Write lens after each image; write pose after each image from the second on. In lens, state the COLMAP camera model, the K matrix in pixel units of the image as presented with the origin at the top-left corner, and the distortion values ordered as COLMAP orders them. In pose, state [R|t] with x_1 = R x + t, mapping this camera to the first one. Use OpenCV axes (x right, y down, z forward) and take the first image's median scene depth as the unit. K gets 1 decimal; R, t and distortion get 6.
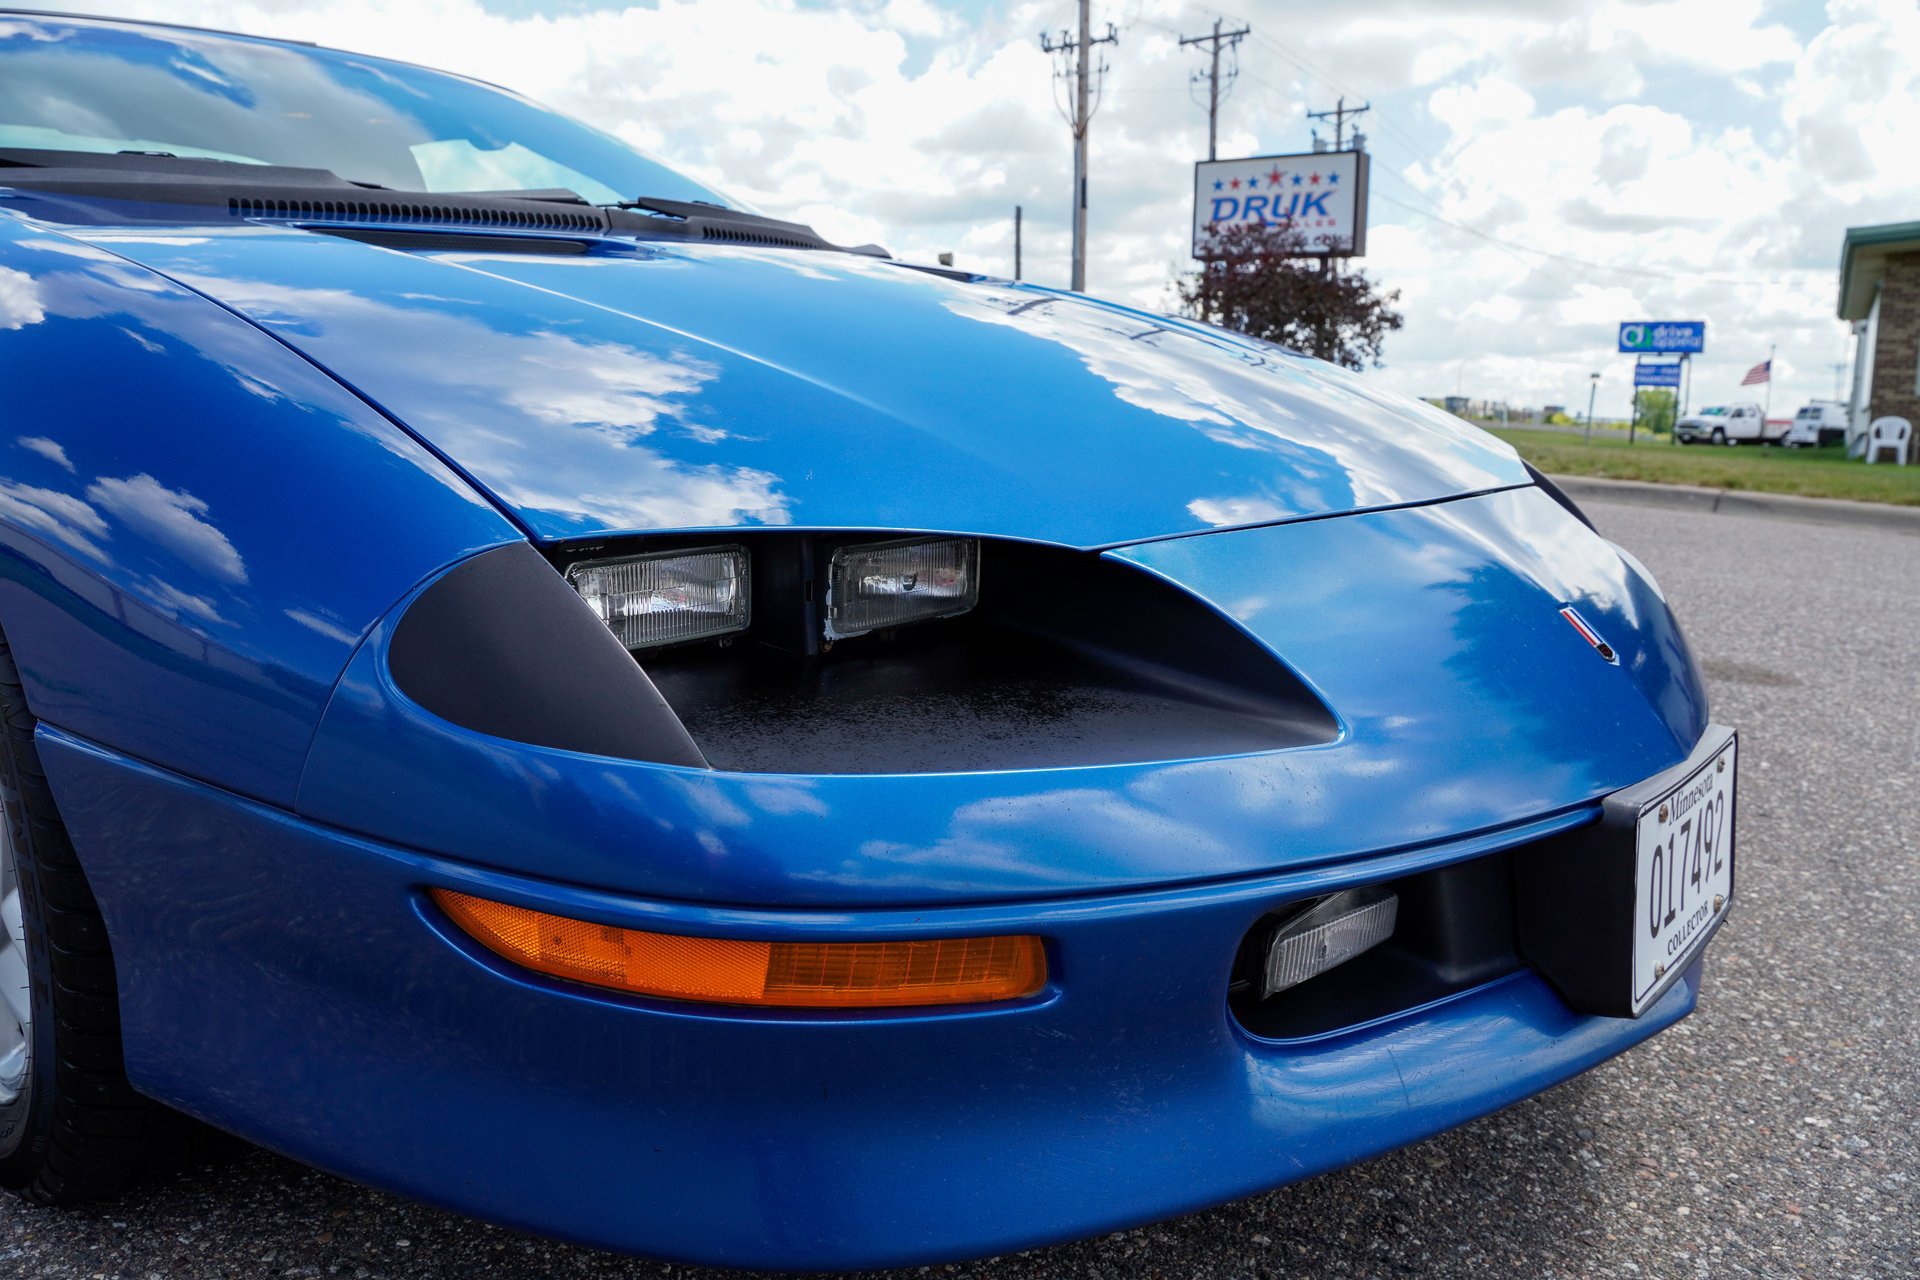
lens RADIAL K [[1437.6, 0, 961.5], [0, 1437.6, 626.5], [0, 0, 1]] dist [-0.127892, 0.090343]
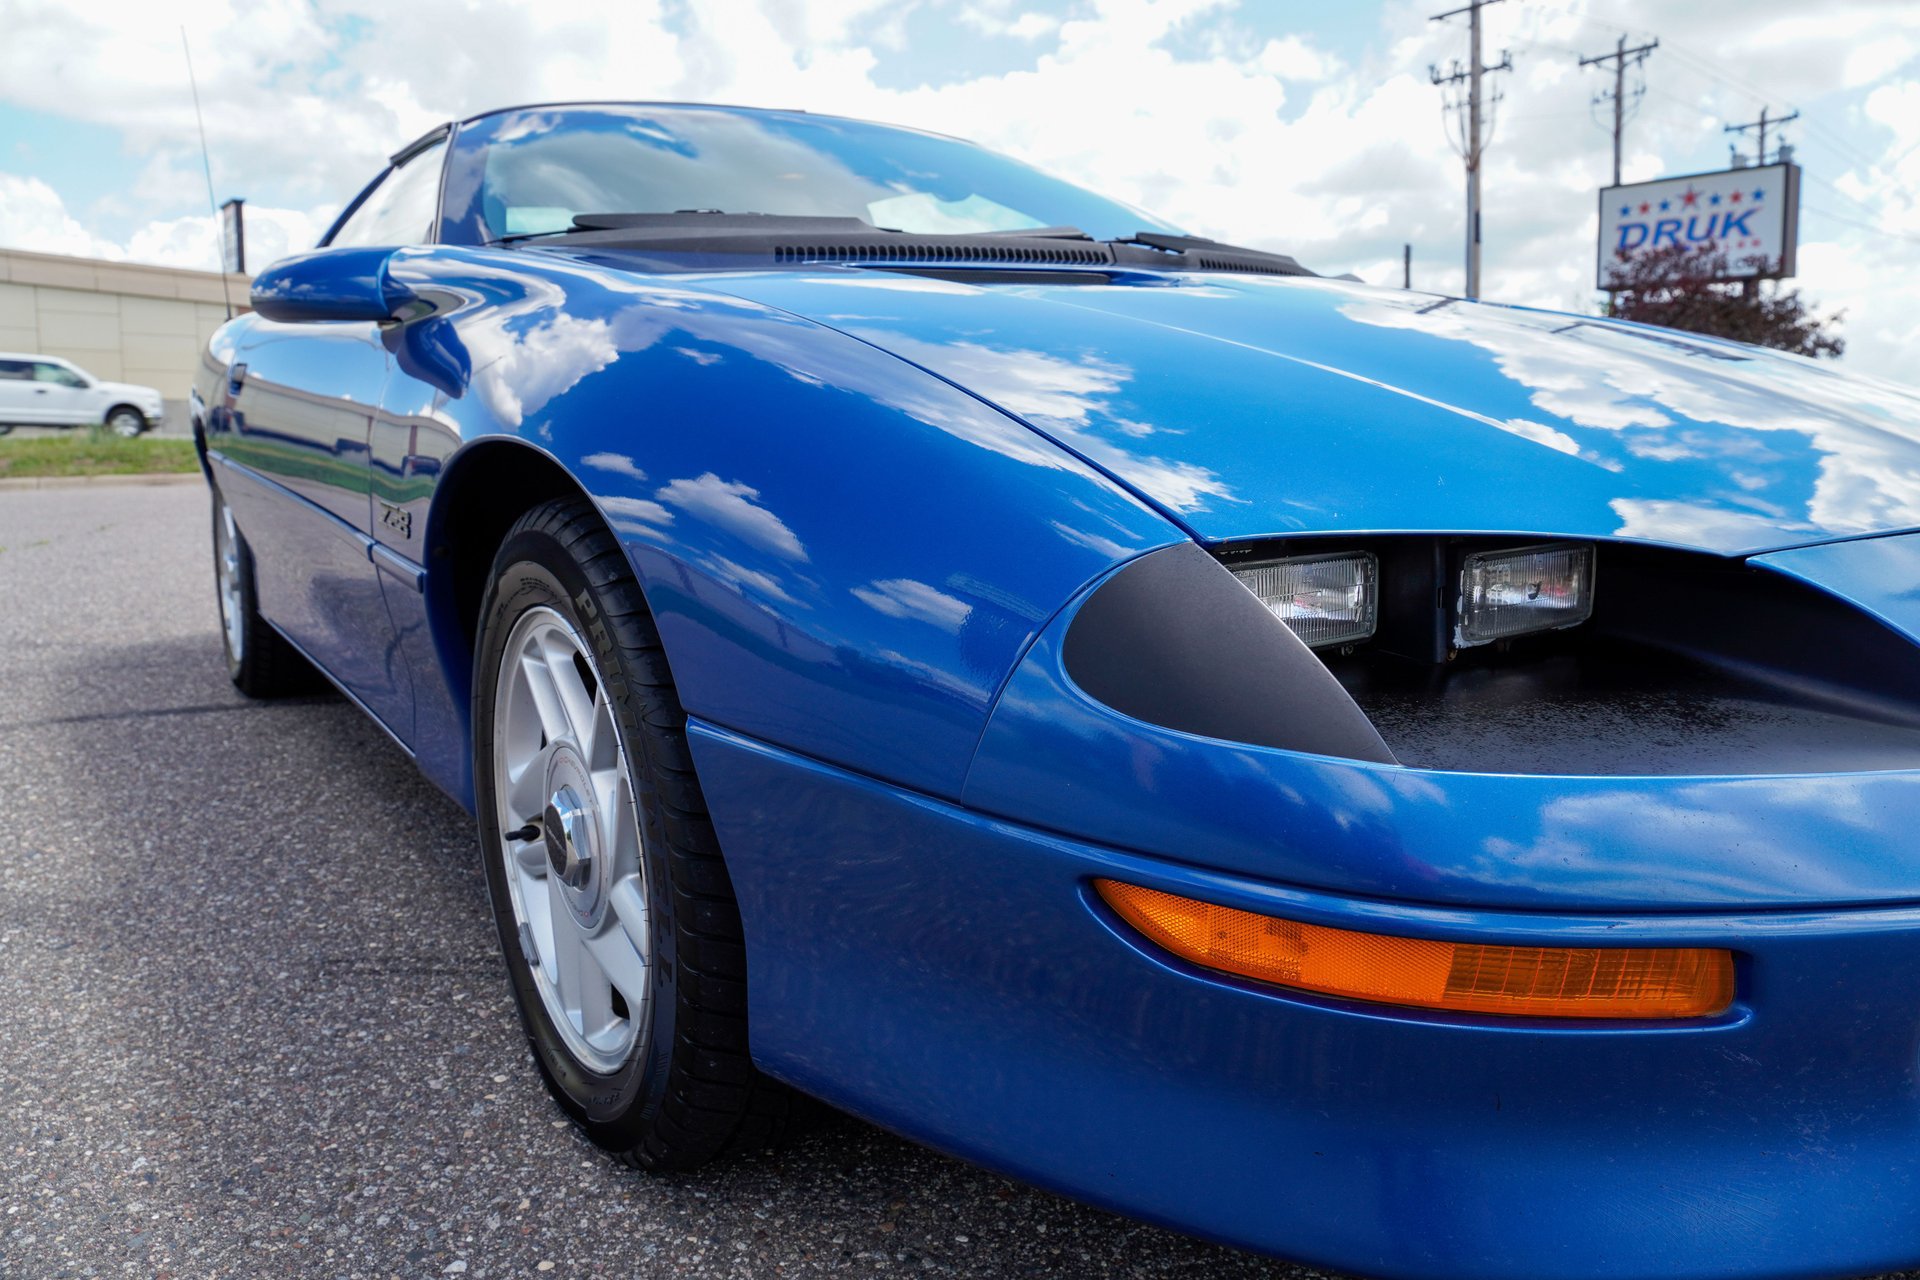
lens RADIAL K [[1437.6, 0, 961.5], [0, 1437.6, 626.5], [0, 0, 1]] dist [-0.127892, 0.090343]
pose [[0.965794, 0.004473, -0.259271, -0.091955], [-0.013211, 0.999402, -0.031969, 0.016761], [0.258973, 0.034300, 0.965275, -0.014452]]
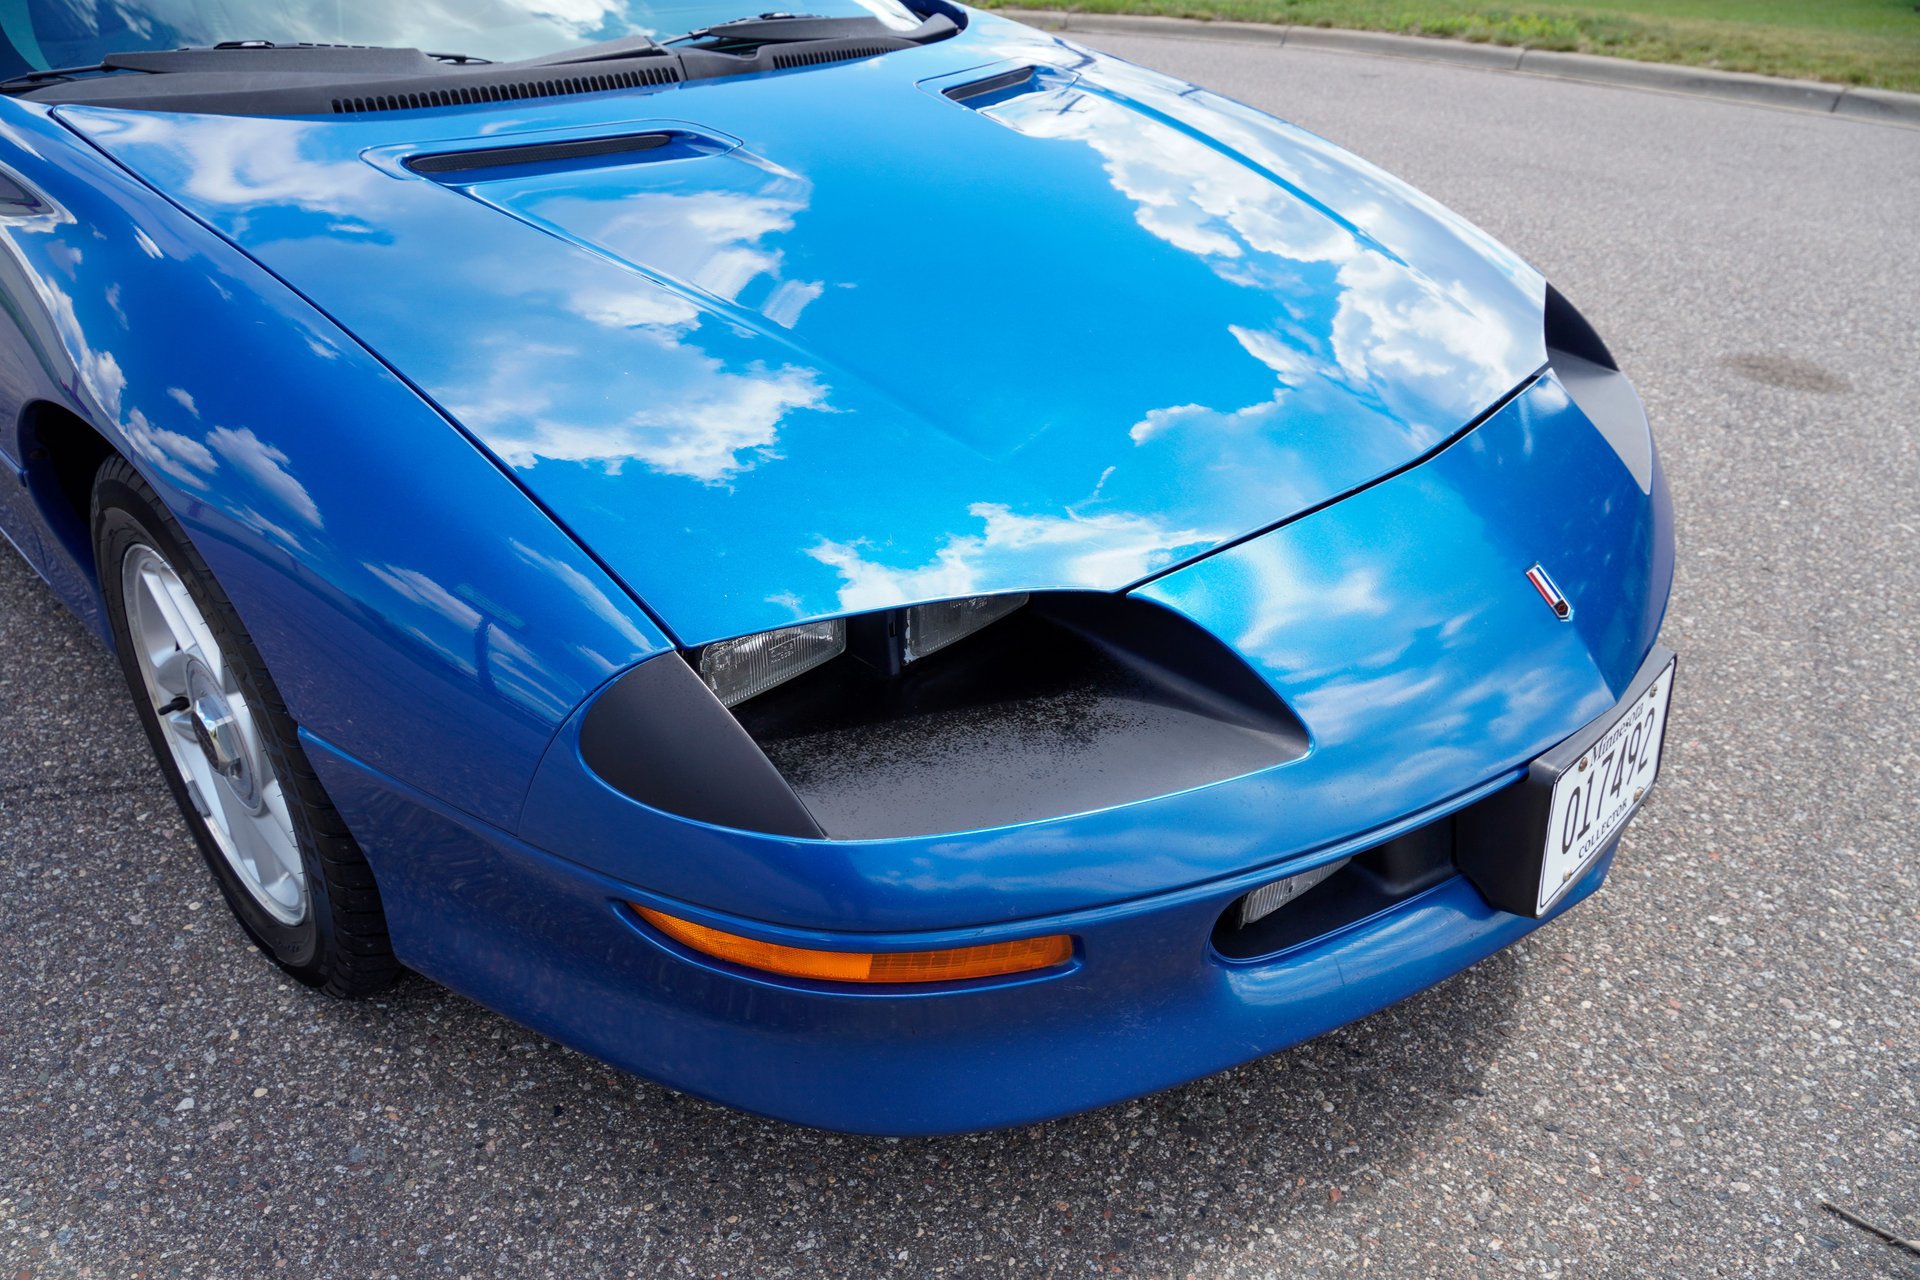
lens RADIAL K [[1437.6, 0, 961.5], [0, 1437.6, 626.5], [0, 0, 1]] dist [-0.127892, 0.090343]
pose [[0.998725, 0.005846, -0.050138, 0.009513], [0.009694, 0.952574, 0.304152, -0.220953], [0.049539, -0.304251, 0.951303, -0.103202]]
